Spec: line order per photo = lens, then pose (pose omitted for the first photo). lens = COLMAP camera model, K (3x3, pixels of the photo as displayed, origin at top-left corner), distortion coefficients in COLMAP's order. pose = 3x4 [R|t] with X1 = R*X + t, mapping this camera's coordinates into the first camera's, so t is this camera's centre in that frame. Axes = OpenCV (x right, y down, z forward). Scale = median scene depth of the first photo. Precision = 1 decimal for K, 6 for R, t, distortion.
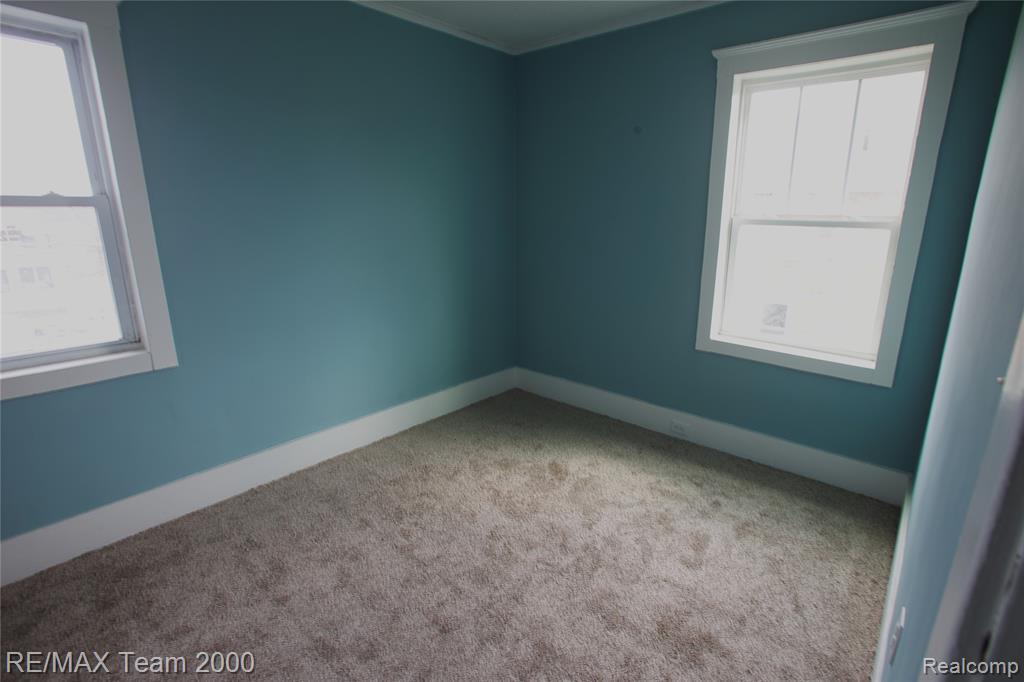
lens RADIAL K [[497.1, 0, 512.0], [0, 497.1, 341.0], [0, 0, 1]] dist [-0.084283, 0.040855]
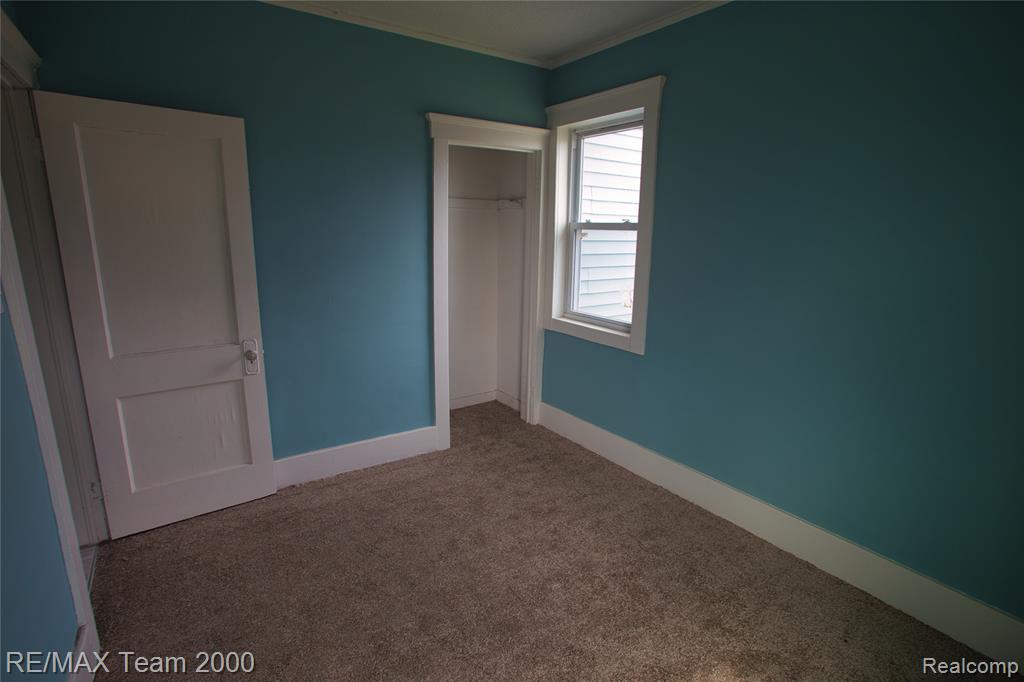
lens RADIAL K [[497.1, 0, 512.0], [0, 497.1, 341.0], [0, 0, 1]] dist [-0.084283, 0.040855]
pose [[-0.233931, 0.210382, -0.949219, 0.618046], [-0.265098, 0.925513, 0.270460, -0.246410], [0.935414, 0.314905, -0.160734, 0.890837]]
